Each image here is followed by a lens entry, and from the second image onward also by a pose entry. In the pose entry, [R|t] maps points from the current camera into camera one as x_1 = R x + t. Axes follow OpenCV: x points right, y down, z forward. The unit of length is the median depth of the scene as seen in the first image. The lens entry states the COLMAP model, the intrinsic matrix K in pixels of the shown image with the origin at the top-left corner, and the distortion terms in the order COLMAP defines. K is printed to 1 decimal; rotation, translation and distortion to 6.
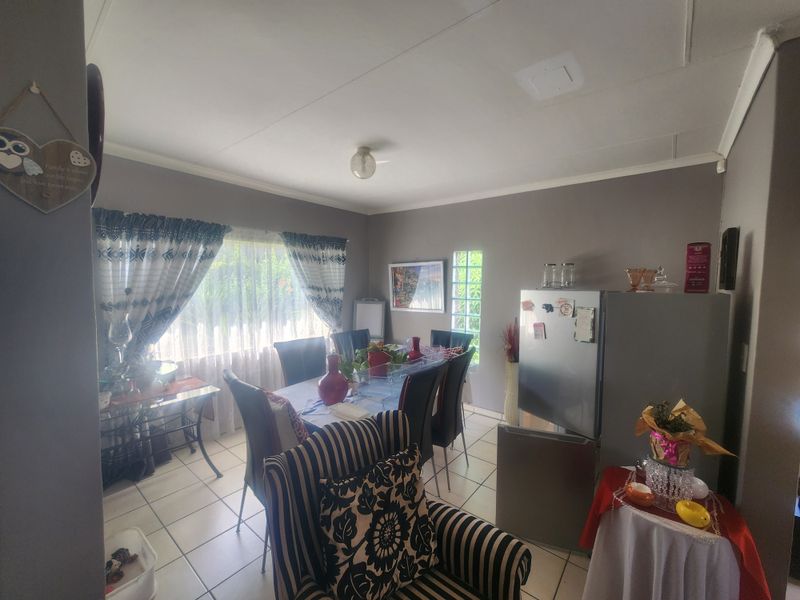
lens RADIAL K [[327.6, 0, 397.6], [0, 327.6, 303.2], [0, 0, 1]] dist [0.000258, -0.000331]
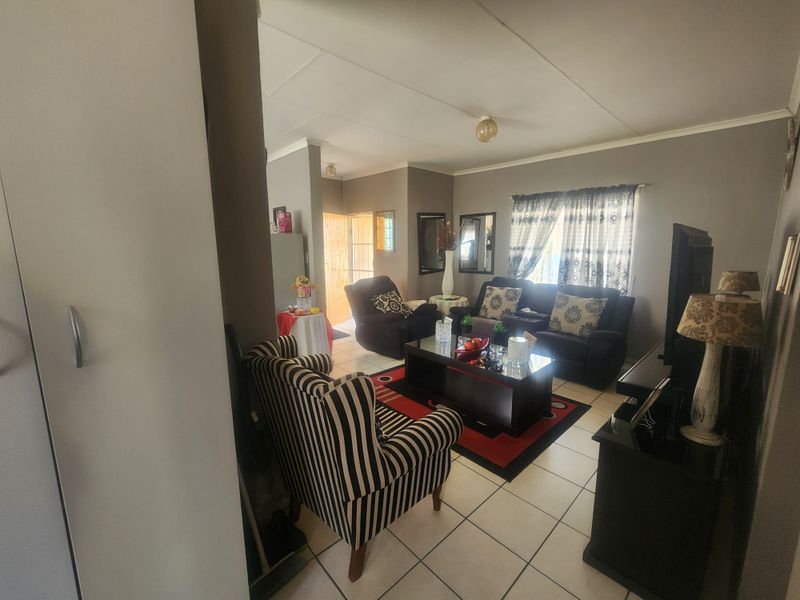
lens RADIAL K [[327.6, 0, 401.6], [0, 327.6, 297.9], [0, 0, 1]] dist [0.000258, -0.000331]
pose [[0.134181, -0.165218, 0.977087, -1.590488], [0.068780, 0.985178, 0.157141, 0.126575], [-0.988567, 0.046119, 0.143556, -0.145693]]
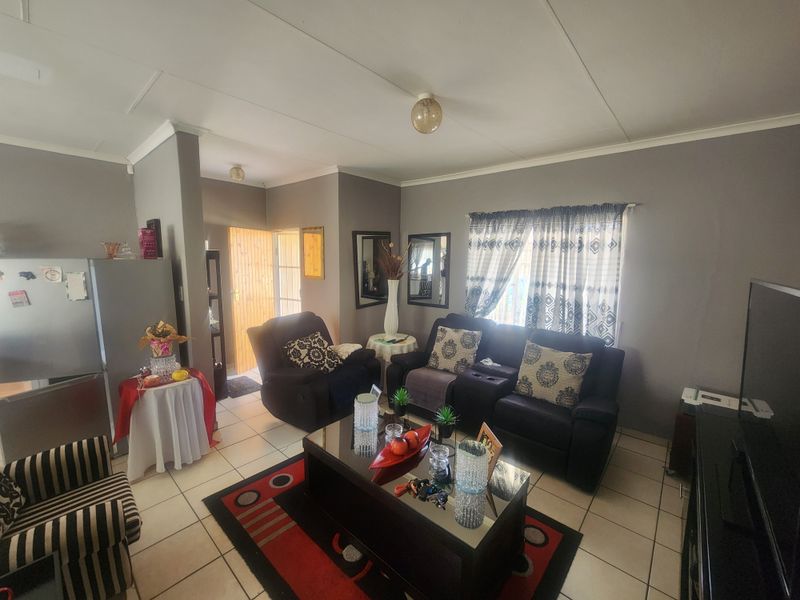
lens RADIAL K [[327.6, 0, 397.7], [0, 327.6, 301.9], [0, 0, 1]] dist [0.000258, -0.000331]
pose [[0.042424, -0.138700, 0.989425, -0.788762], [0.052801, 0.989244, 0.136411, 0.025020], [-0.997704, 0.046456, 0.049291, -0.341379]]
